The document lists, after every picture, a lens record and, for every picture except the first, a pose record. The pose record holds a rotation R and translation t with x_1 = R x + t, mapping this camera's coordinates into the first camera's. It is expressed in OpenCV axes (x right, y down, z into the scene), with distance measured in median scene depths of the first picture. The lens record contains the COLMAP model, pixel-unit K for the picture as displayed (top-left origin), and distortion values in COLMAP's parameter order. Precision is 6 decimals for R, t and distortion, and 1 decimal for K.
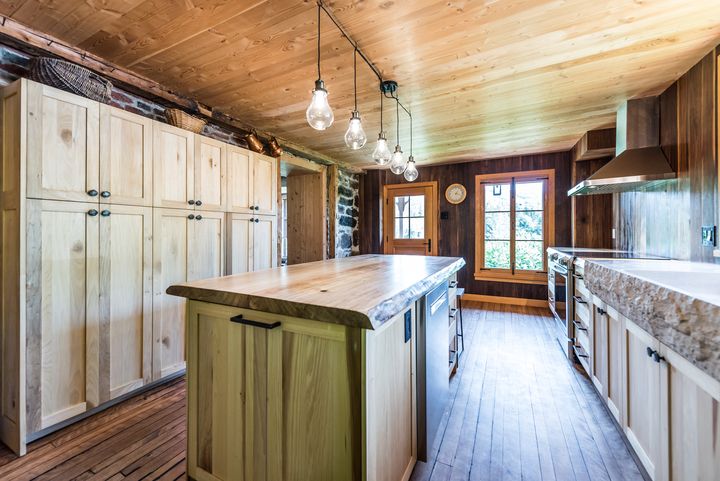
lens RADIAL K [[291.0, 0, 359.2], [0, 291.0, 230.3], [0, 0, 1]] dist [0.018490, 0.000057]
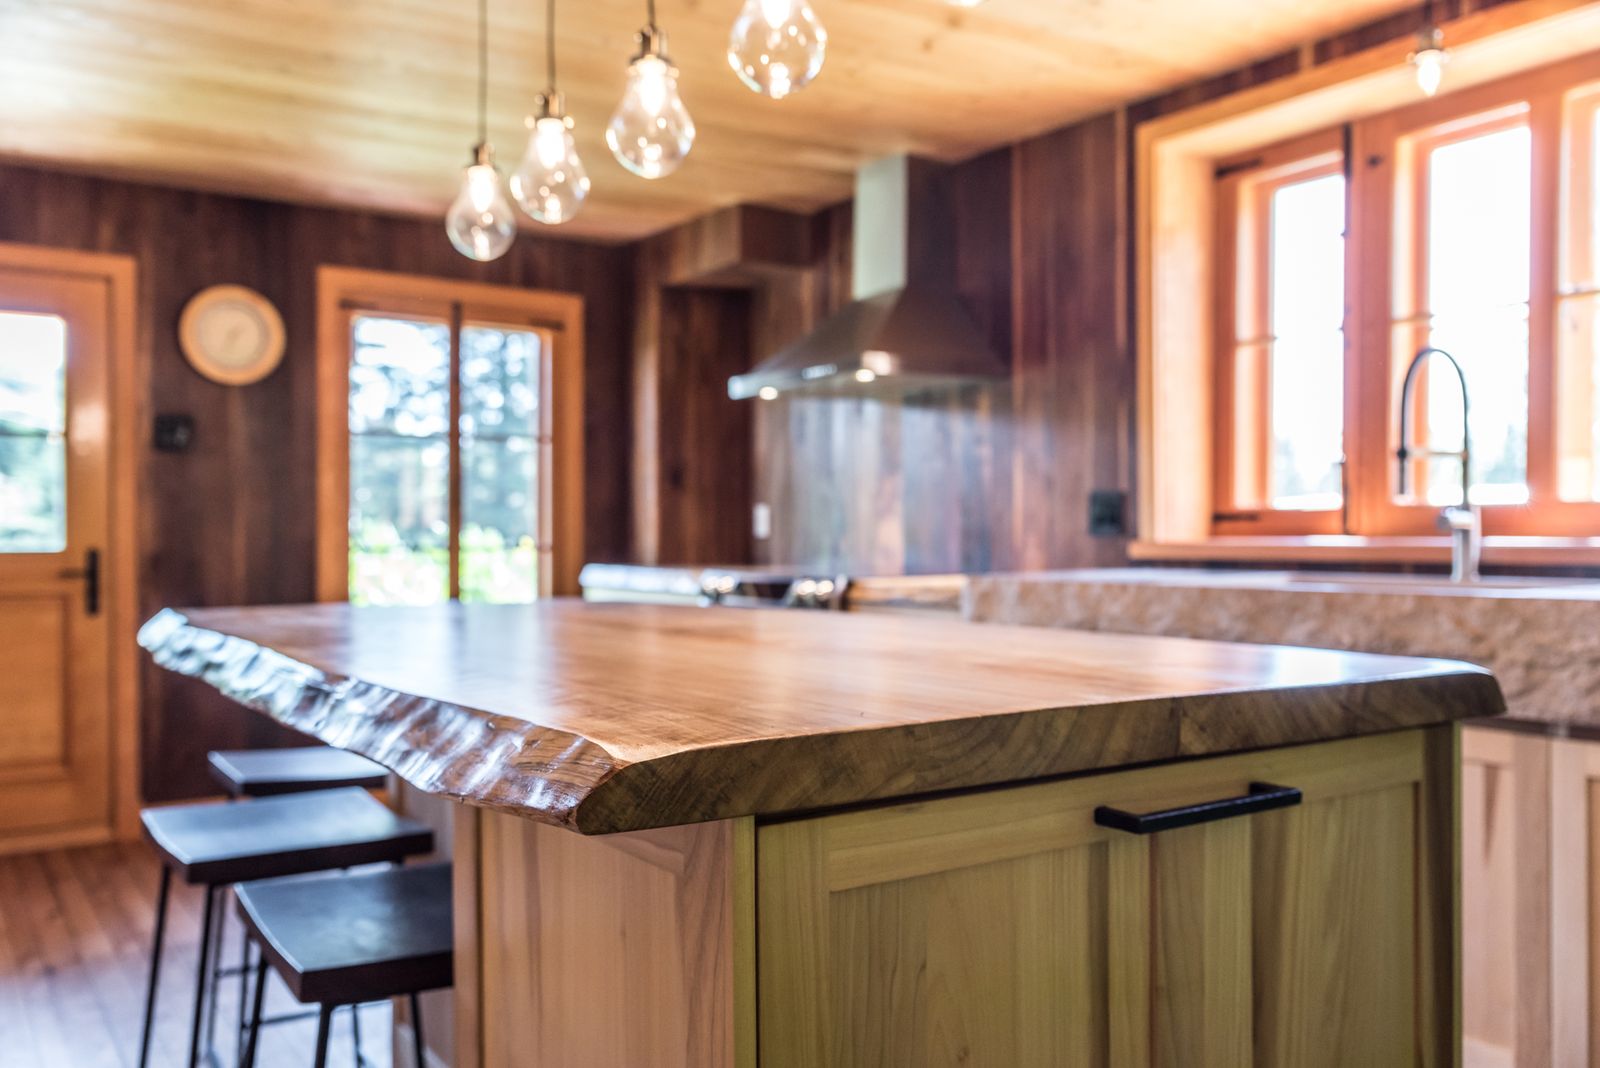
lens RADIAL K [[1317.5, 0, 800.0], [0, 1317.5, 534.0], [0, 0, 1]] dist [0.050540, 0.001072]
pose [[0.477469, 0.001484, 0.878647, -0.374014], [0.001027, 0.999997, -0.002246, 0.025718], [-0.878648, 0.001975, 0.477466, 0.201065]]
